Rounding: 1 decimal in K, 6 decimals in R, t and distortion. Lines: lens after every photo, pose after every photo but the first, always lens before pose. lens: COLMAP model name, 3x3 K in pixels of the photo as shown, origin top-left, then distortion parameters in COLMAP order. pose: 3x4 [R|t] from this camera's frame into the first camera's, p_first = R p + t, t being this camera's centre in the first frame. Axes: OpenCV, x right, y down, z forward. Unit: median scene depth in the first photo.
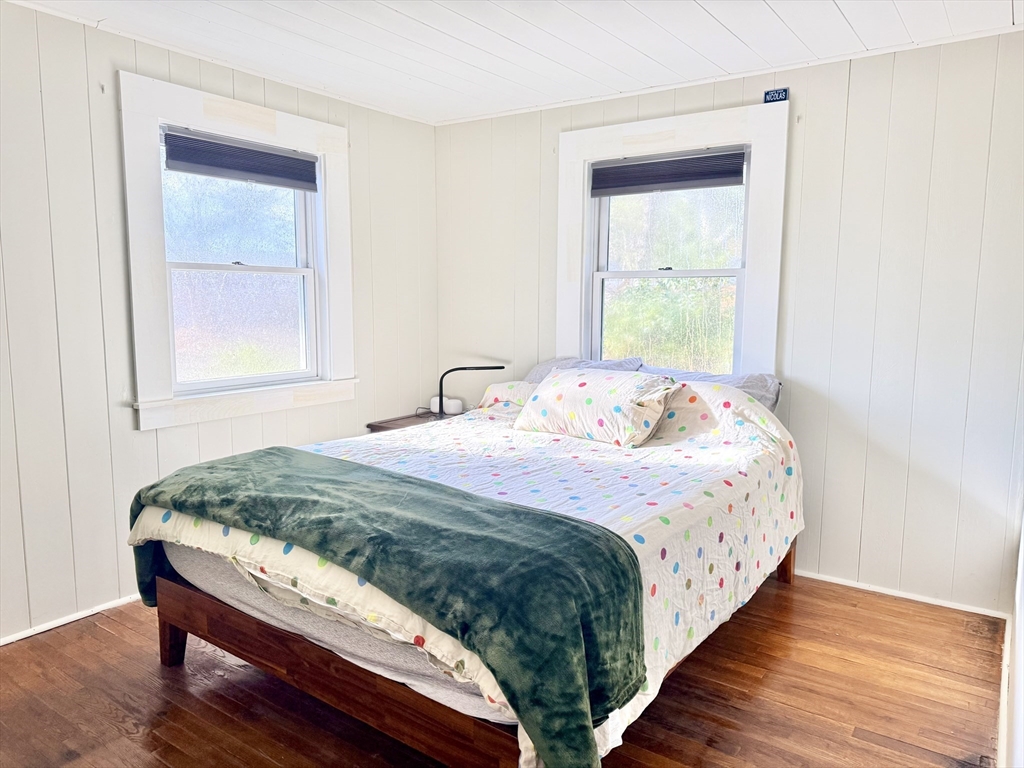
lens RADIAL K [[723.5, 0, 513.7], [0, 723.5, 385.1], [0, 0, 1]] dist [0.105194, -0.156027]
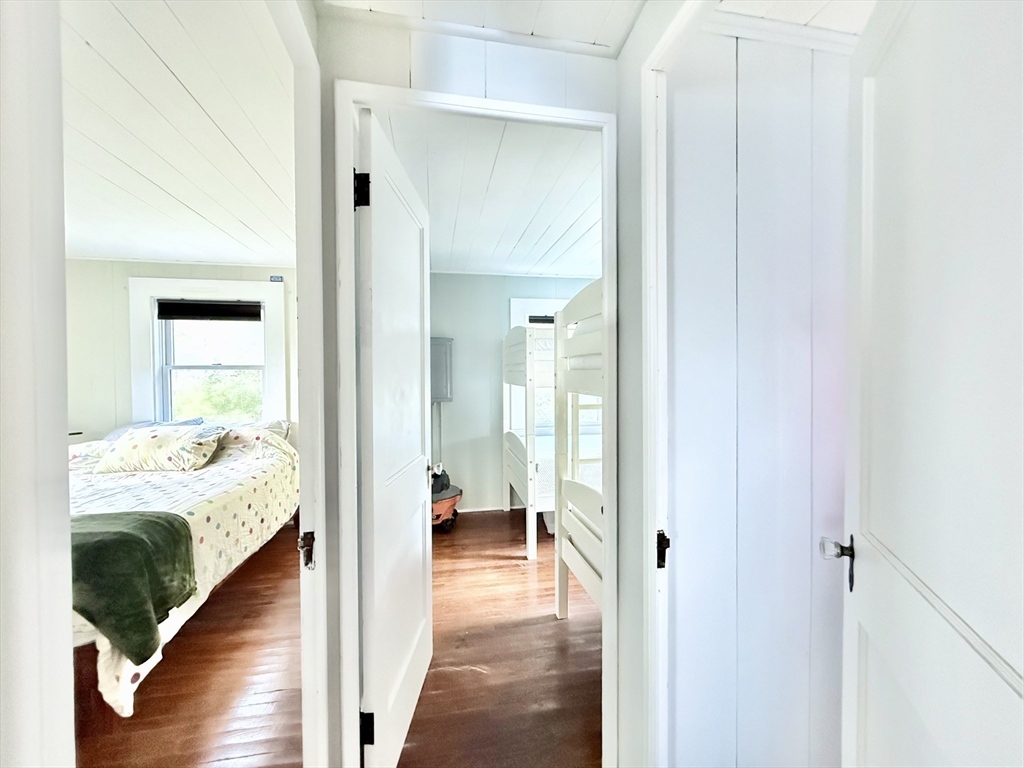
lens RADIAL K [[409.6, 0, 512.0], [0, 409.6, 384.0], [0, 0, 1]] dist [-0.000665, -0.000331]
pose [[0.700900, -0.023808, 0.712863, 0.013830], [0.100713, 0.992733, -0.065868, 0.034908], [-0.706114, 0.117962, 0.698204, -0.274173]]
